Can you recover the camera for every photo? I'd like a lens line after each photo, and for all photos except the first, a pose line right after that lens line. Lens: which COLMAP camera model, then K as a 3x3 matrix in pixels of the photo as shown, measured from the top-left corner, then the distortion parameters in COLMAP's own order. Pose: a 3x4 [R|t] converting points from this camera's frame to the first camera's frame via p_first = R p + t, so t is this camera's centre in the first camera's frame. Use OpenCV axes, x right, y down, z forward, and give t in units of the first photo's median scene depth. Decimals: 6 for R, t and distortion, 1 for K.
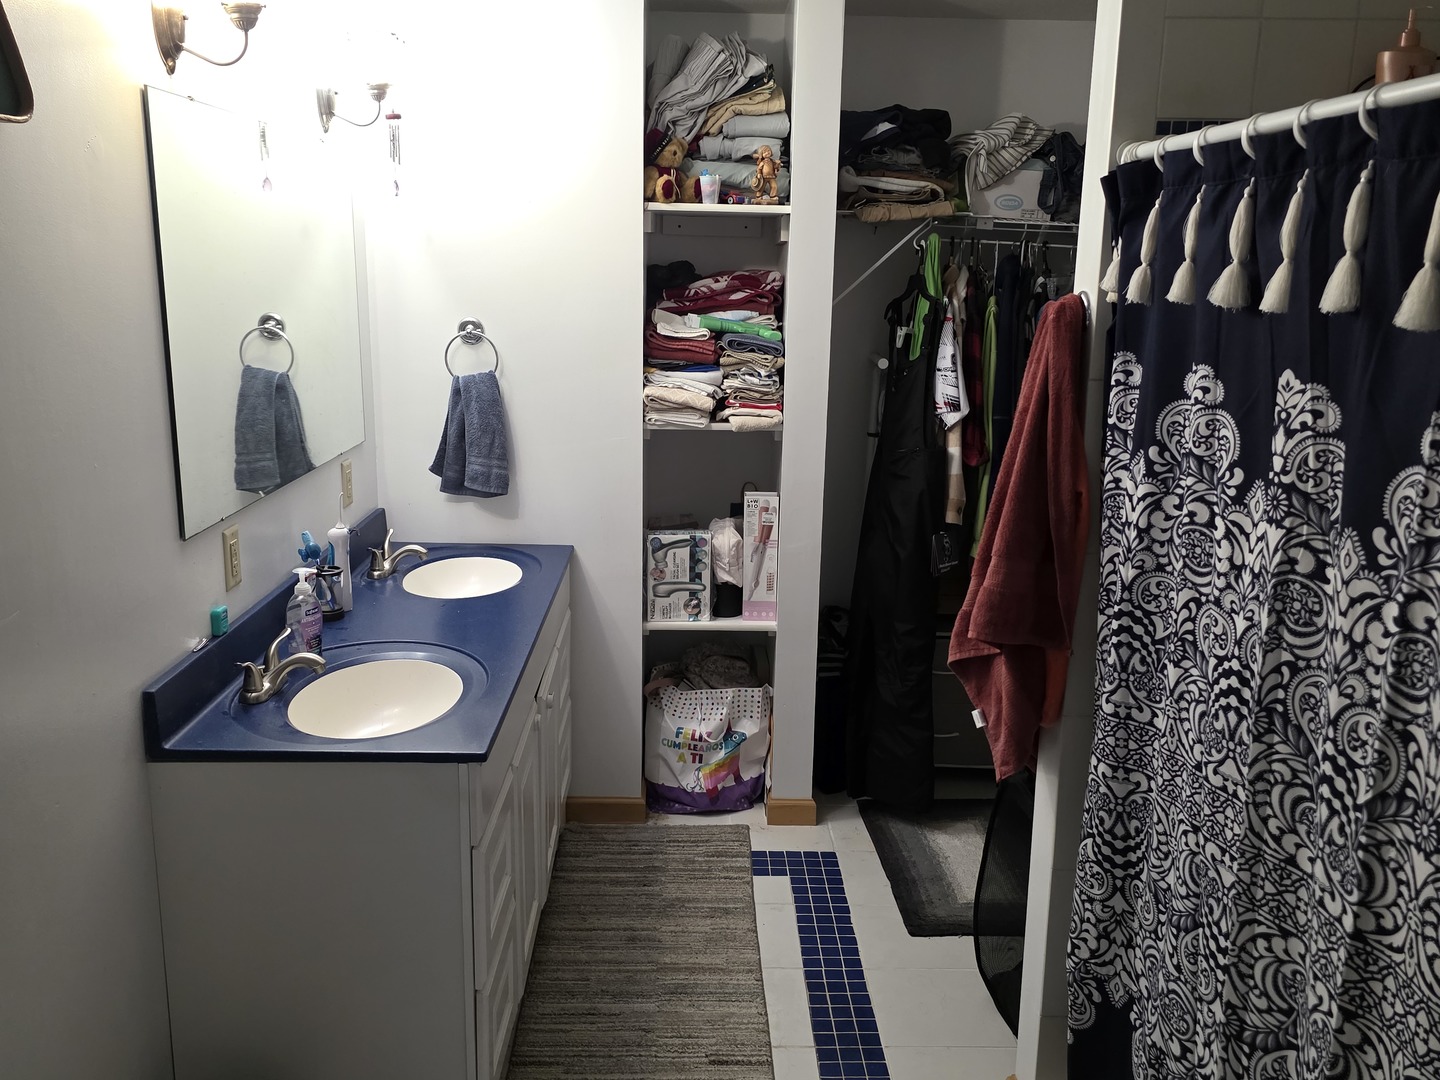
lens RADIAL K [[1195.3, 0, 721.4], [0, 1195.3, 541.0], [0, 0, 1]] dist [0.086872, -0.004351]
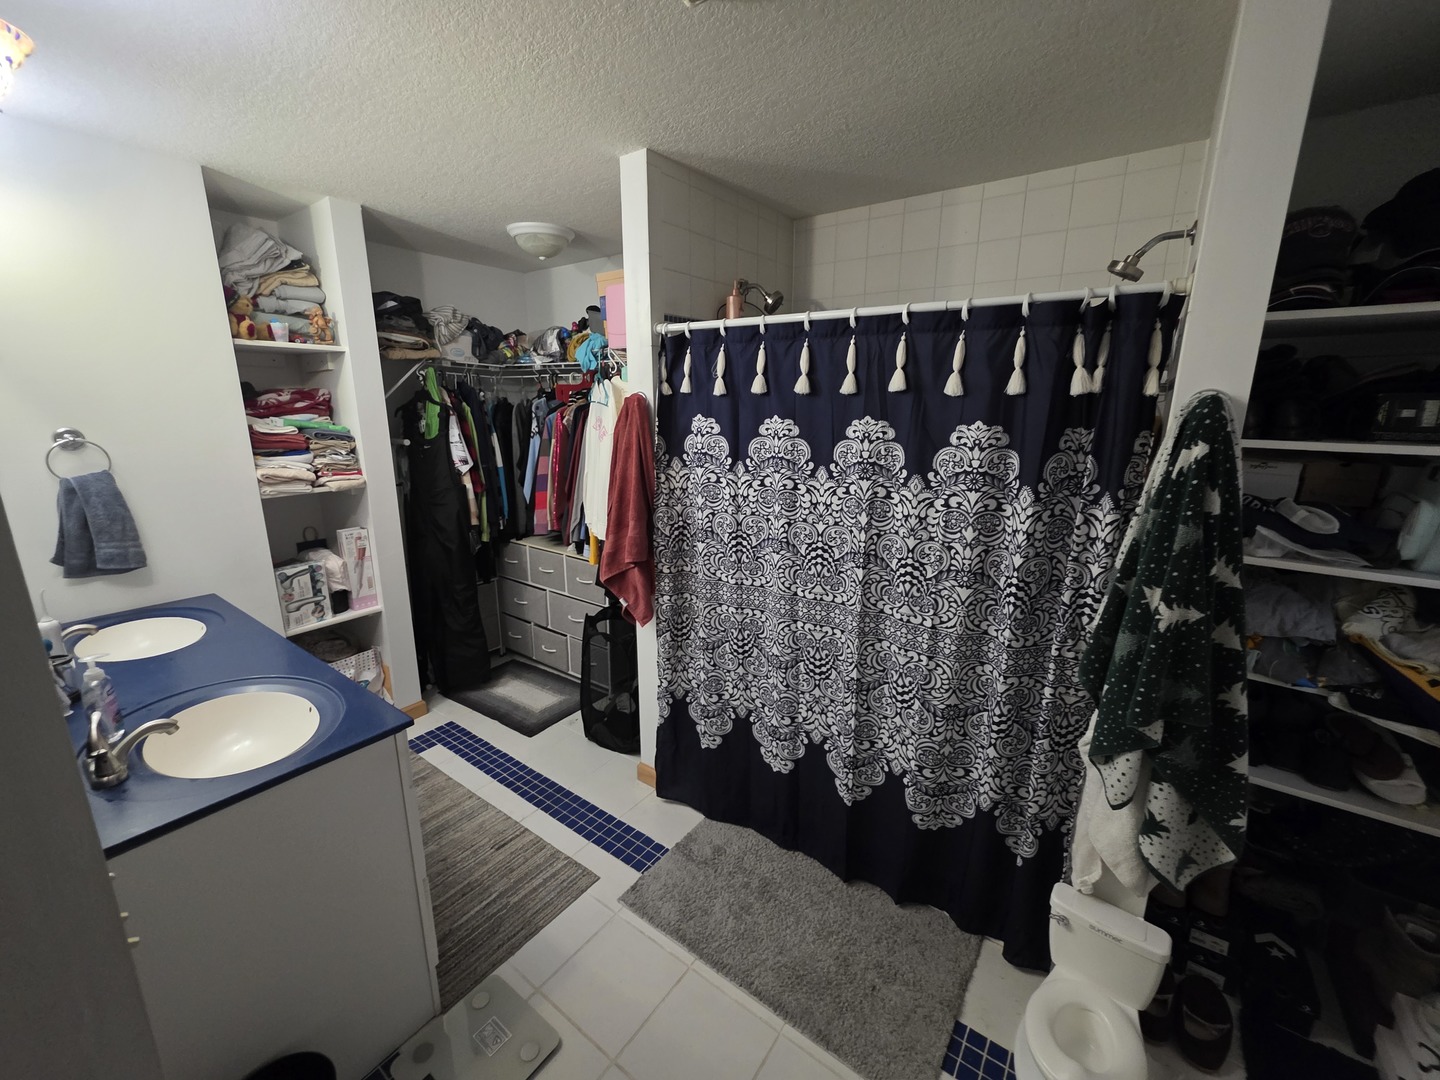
lens RADIAL K [[578.4, 0, 722.9], [0, 578.4, 532.1], [0, 0, 1]] dist [0.001529, -0.001138]
pose [[0.594444, -0.193327, 0.780552, -0.280959], [0.179376, 0.978092, 0.105647, -0.029737], [-0.783875, 0.077211, 0.616099, 0.153374]]
